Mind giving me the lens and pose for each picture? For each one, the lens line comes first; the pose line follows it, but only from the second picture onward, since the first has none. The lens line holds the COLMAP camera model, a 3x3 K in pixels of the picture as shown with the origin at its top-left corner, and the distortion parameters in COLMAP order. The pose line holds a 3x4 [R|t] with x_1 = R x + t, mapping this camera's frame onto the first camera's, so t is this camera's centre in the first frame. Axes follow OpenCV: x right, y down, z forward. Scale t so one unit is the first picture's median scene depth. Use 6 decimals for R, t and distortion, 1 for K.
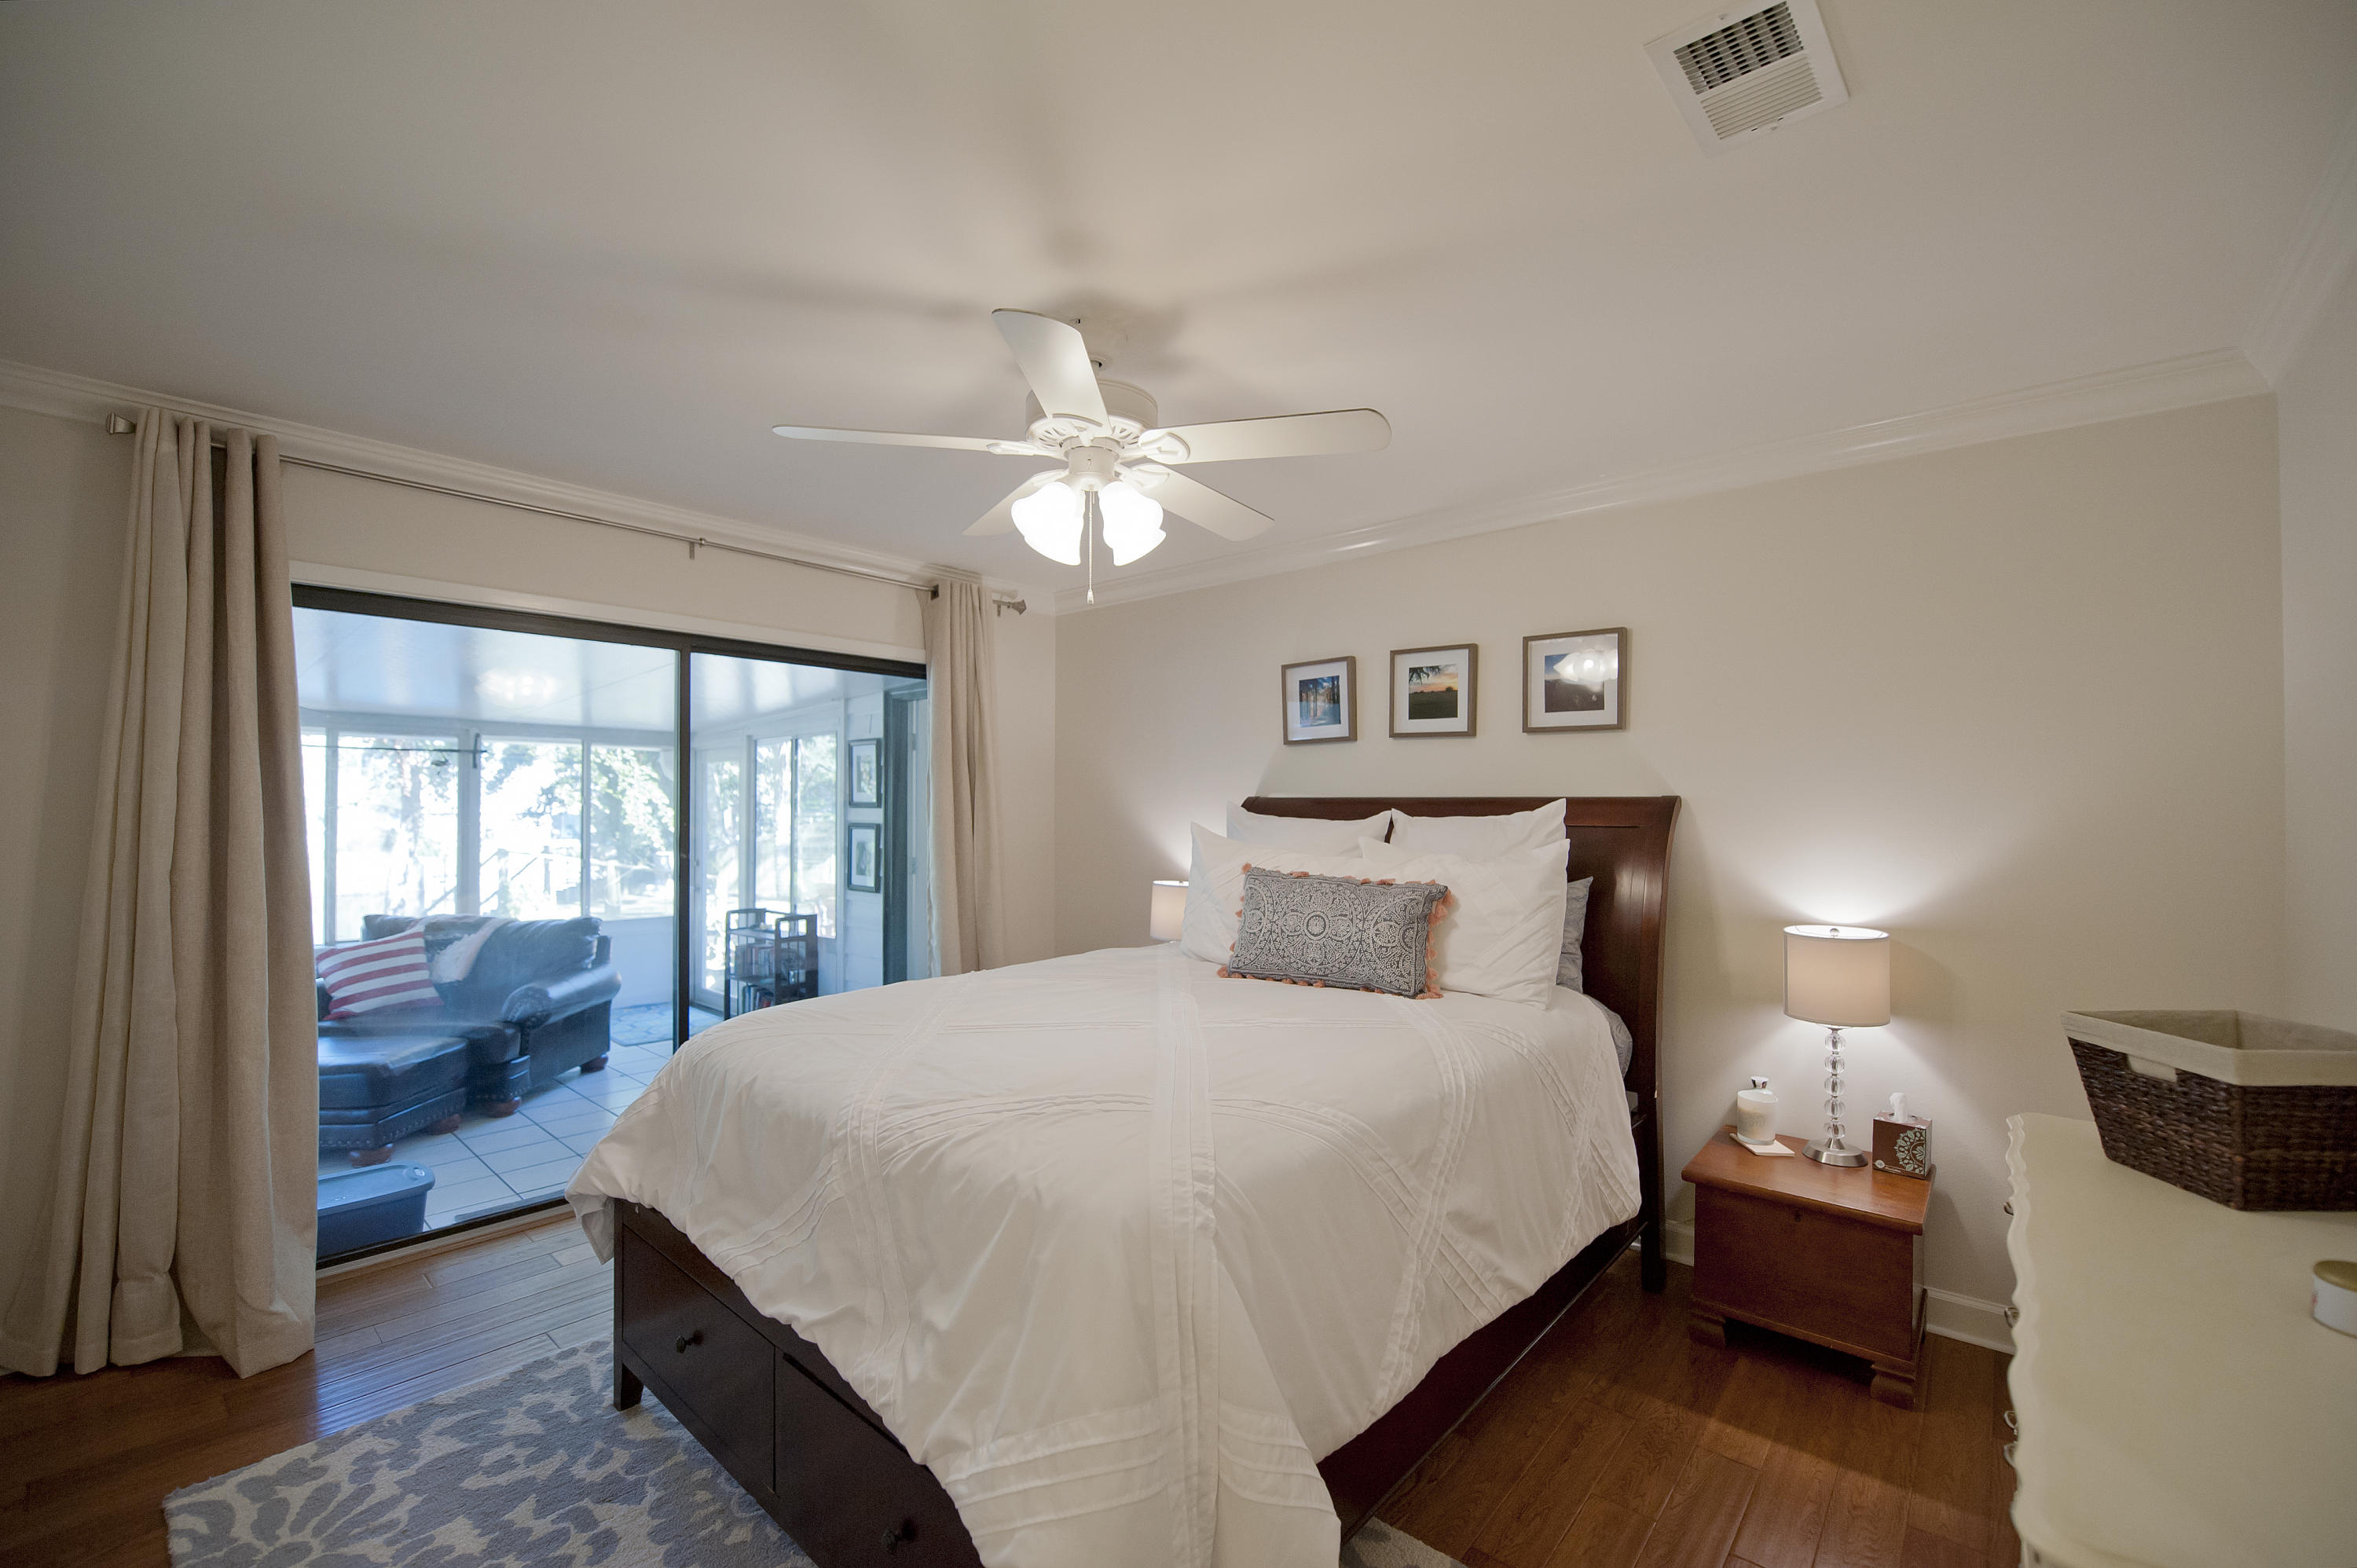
lens RADIAL K [[954.6, 0, 1179.5], [0, 954.6, 795.2], [0, 0, 1]] dist [-0.015787, -0.000969]
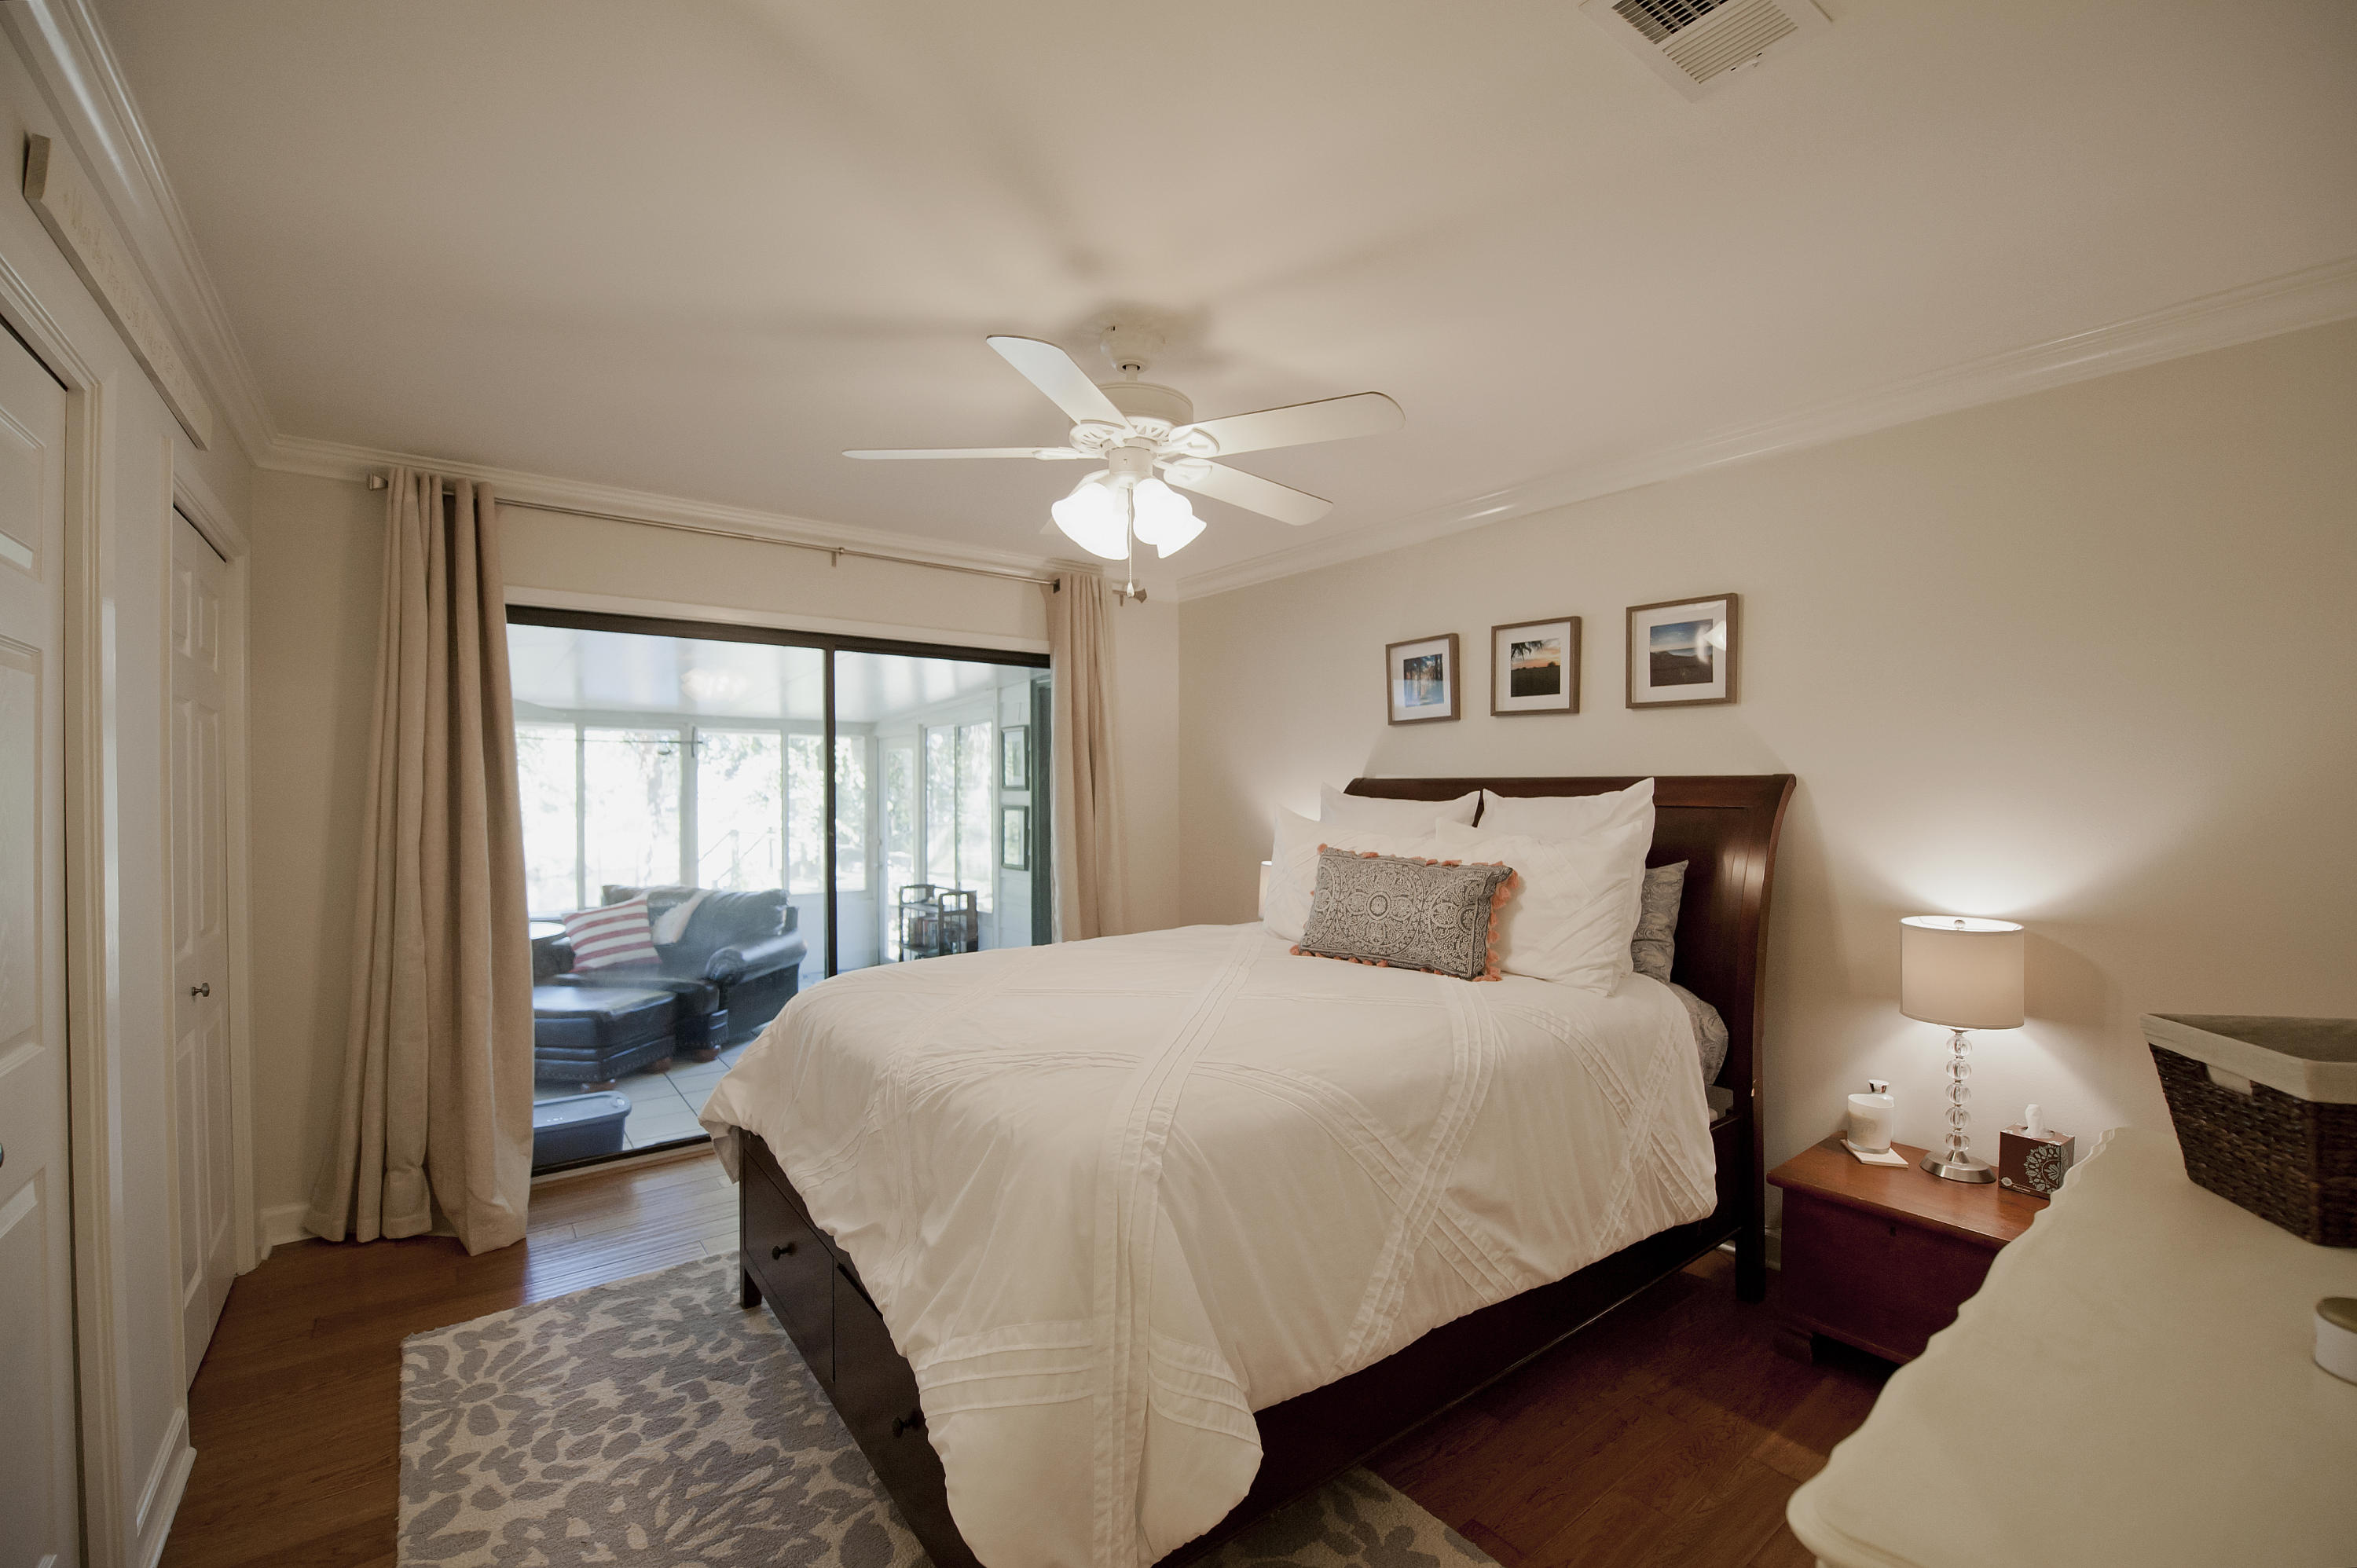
lens RADIAL K [[959.7, 0, 1176.6], [0, 959.7, 796.1], [0, 0, 1]] dist [-0.014646, -0.000409]
pose [[0.980758, -0.002502, -0.195210, 0.149230], [0.006203, 0.999812, 0.018348, 0.001669], [0.195127, -0.019206, 0.980590, -0.033758]]
